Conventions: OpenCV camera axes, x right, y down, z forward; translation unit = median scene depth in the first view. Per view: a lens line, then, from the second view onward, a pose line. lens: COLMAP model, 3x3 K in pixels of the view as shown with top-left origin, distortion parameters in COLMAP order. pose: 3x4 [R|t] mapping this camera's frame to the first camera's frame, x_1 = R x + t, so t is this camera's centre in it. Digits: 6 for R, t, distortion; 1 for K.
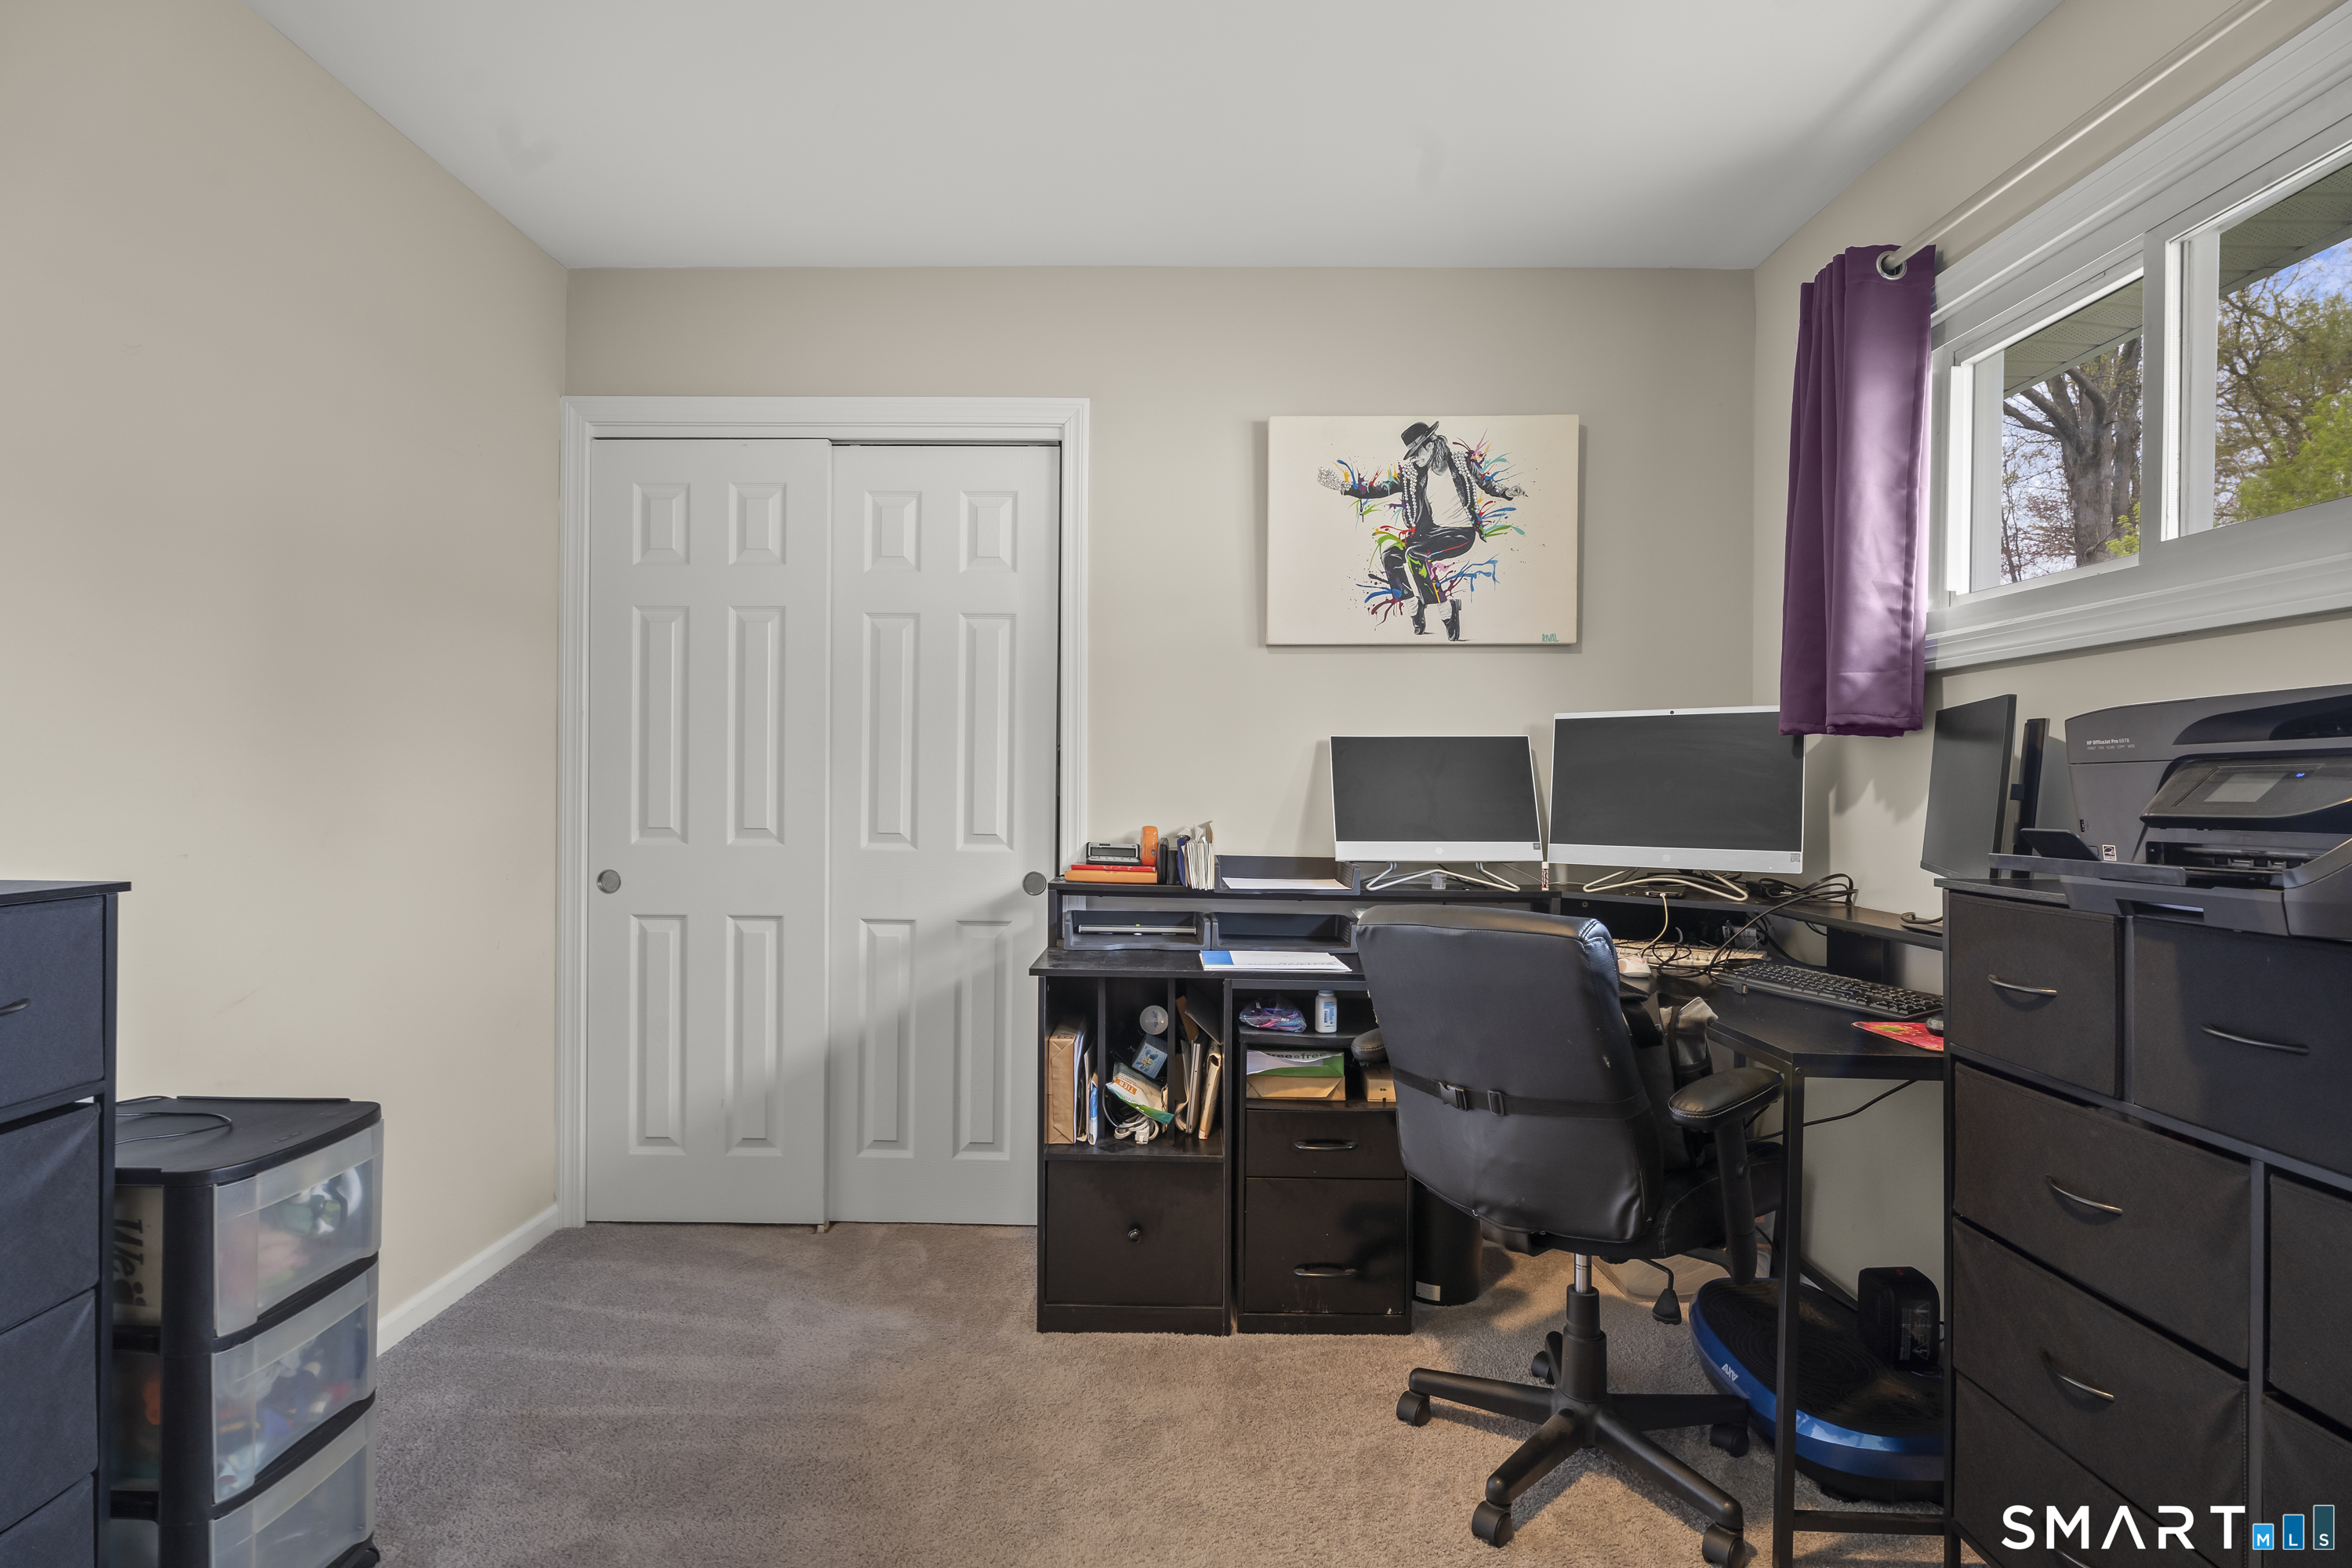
lens RADIAL K [[1160.8, 0, 1170.7], [0, 1160.8, 775.1], [0, 0, 1]] dist [-0.000470, 0.000938]
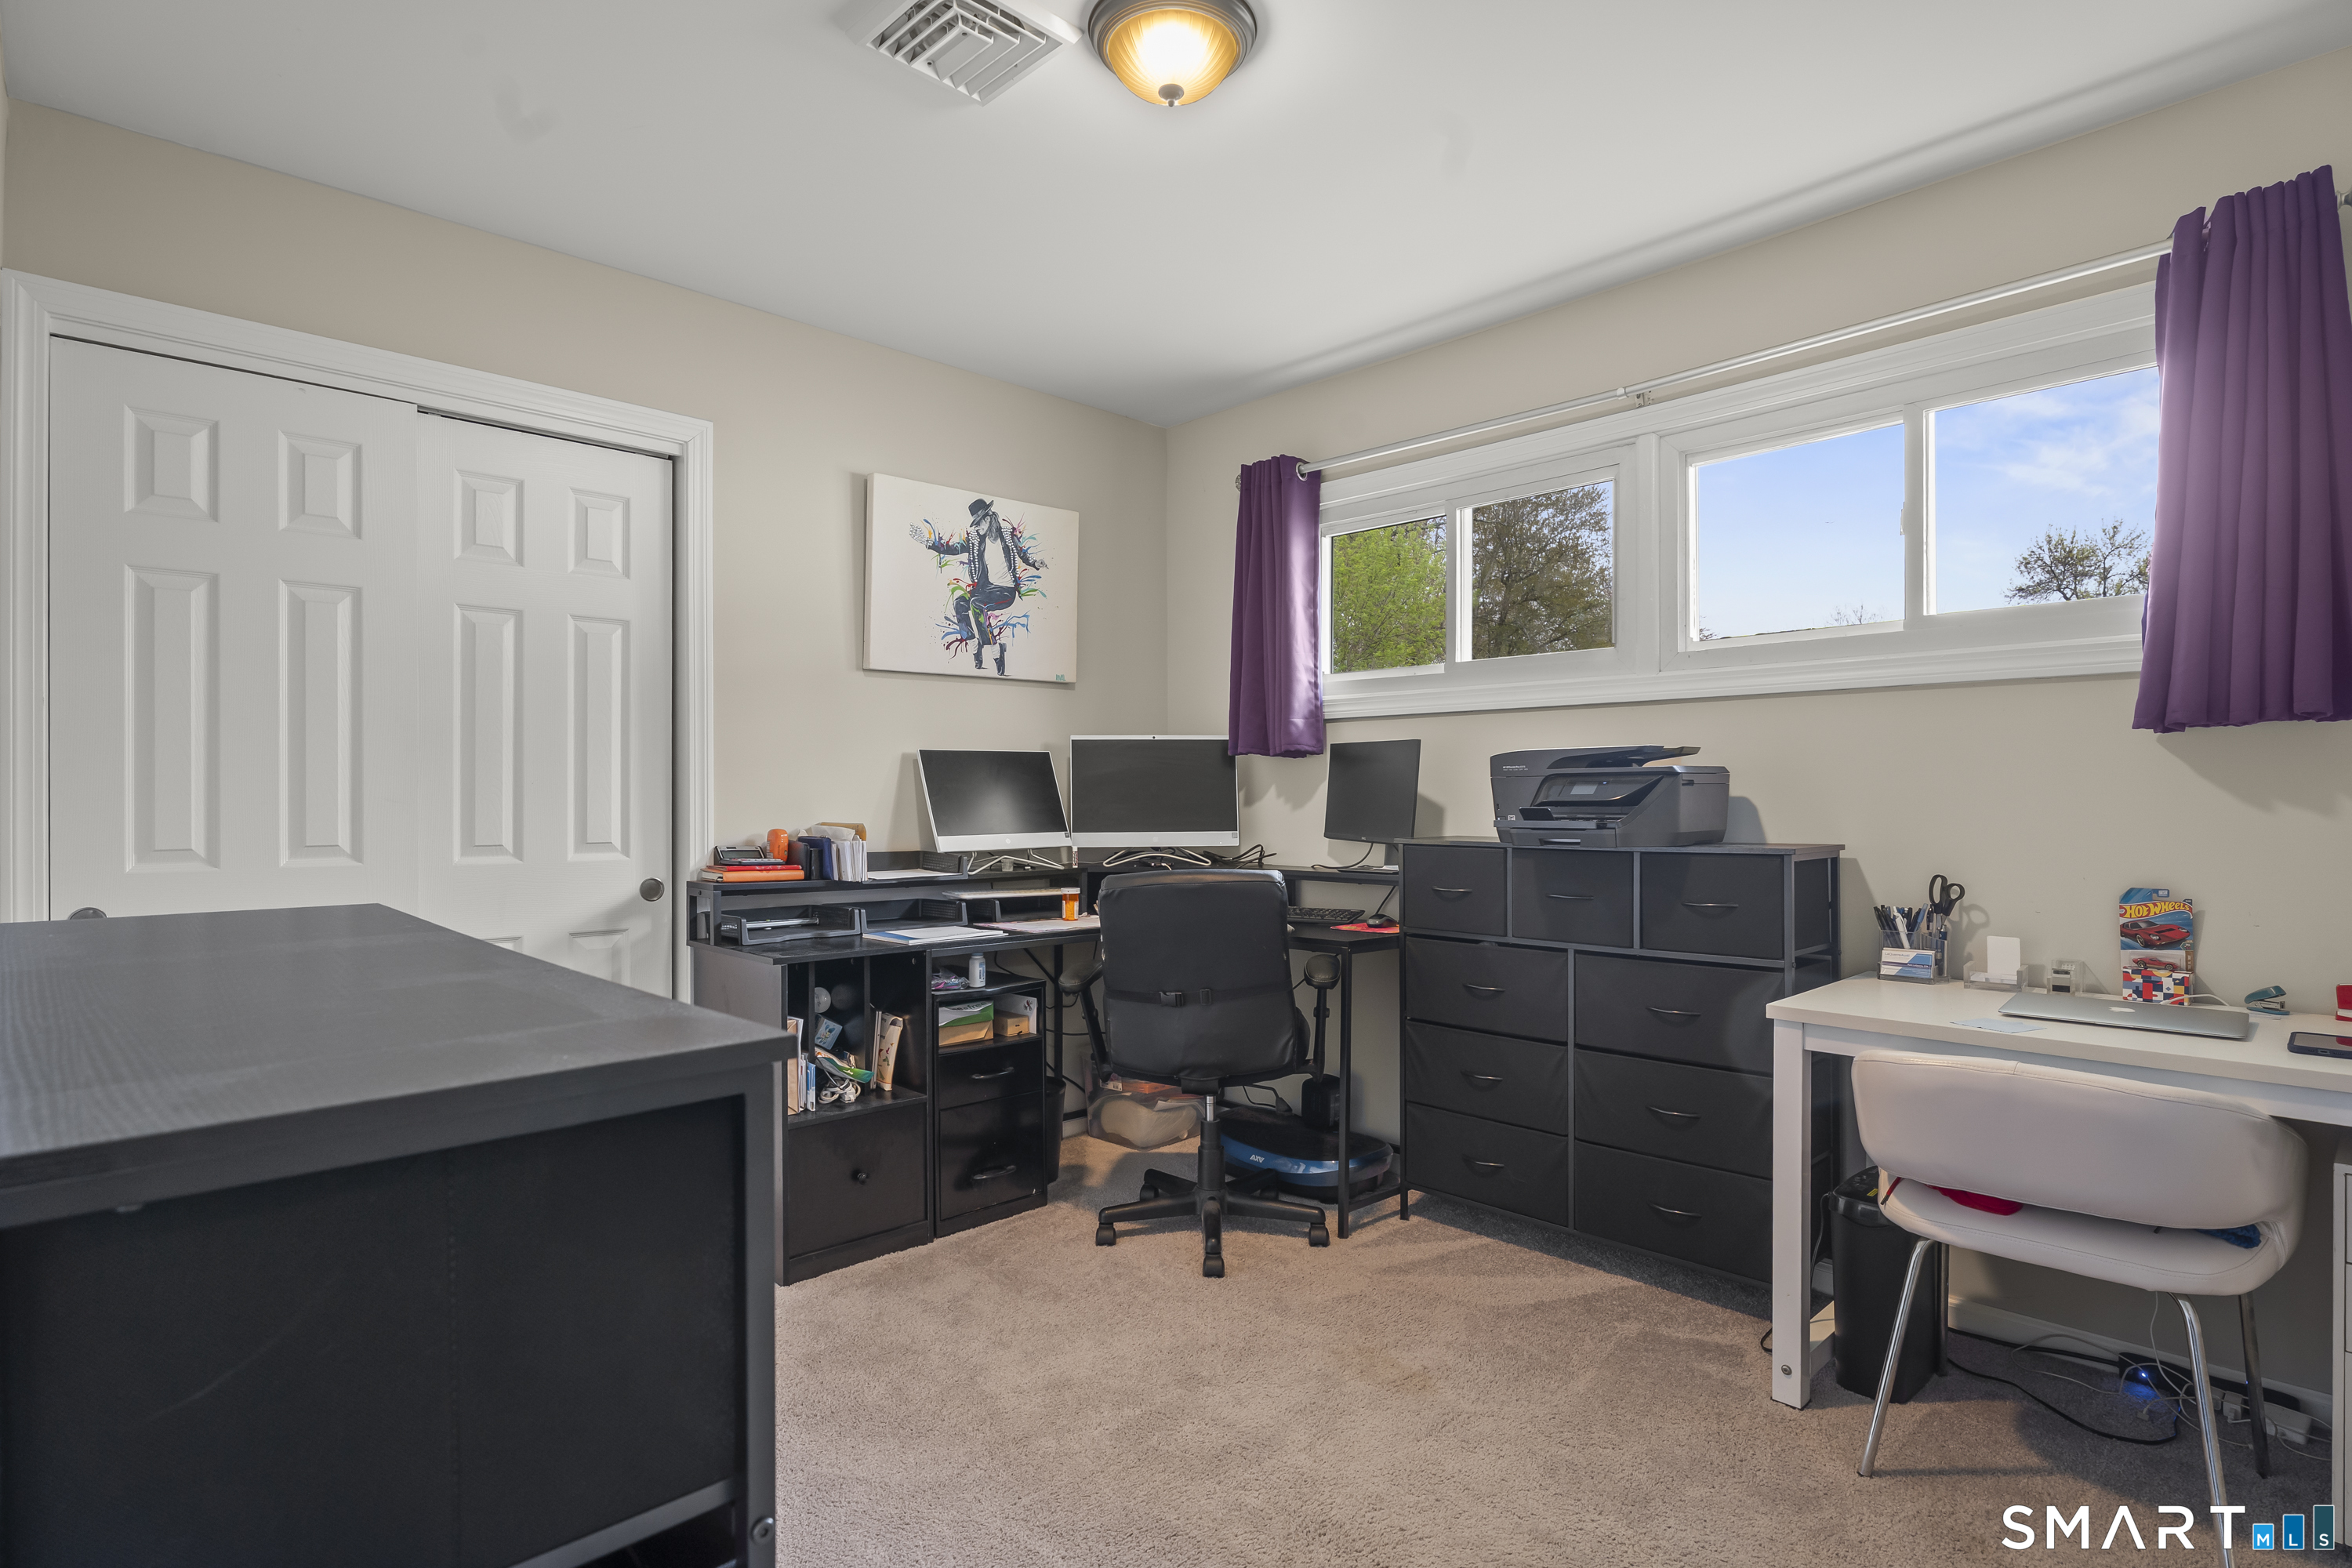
lens RADIAL K [[1187.9, 0, 1171.1], [0, 1187.9, 777.1], [0, 0, 1]] dist [0.001170, 0.001355]
pose [[0.716098, 0.000715, 0.697999, -0.529917], [0.000010, 0.999999, -0.001035, -0.003556], [-0.697999, 0.000748, 0.716098, -0.056931]]
